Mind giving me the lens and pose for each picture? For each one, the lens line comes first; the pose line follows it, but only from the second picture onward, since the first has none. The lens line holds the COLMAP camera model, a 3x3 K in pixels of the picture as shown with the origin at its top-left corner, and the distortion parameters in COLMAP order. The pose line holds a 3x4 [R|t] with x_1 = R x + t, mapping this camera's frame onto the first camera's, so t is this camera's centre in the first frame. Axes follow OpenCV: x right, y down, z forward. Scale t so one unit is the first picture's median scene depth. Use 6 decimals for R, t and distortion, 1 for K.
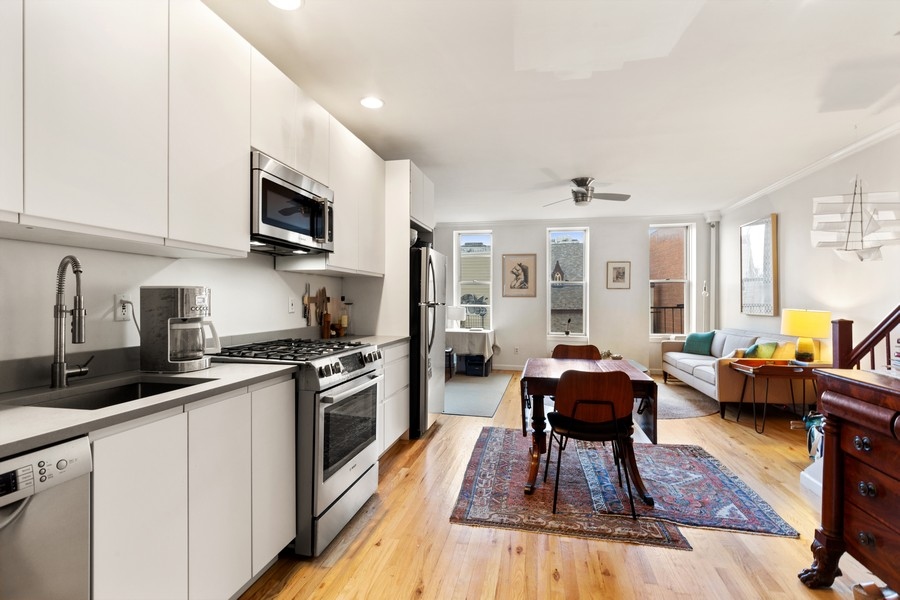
lens RADIAL K [[429.9, 0, 451.2], [0, 429.9, 303.8], [0, 0, 1]] dist [0.003565, 0.000014]
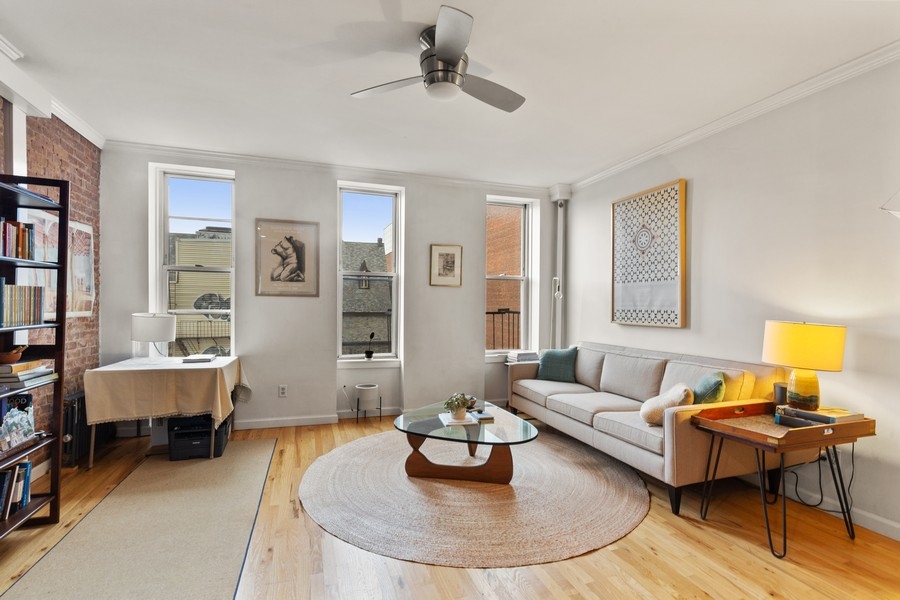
lens RADIAL K [[429.9, 0, 453.5], [0, 429.9, 306.8], [0, 0, 1]] dist [0.003565, 0.000014]
pose [[0.858125, 0.000771, 0.513440, 0.057822], [-0.001912, 0.999997, 0.001694, -0.003616], [-0.513437, -0.002436, 0.858124, 0.425647]]
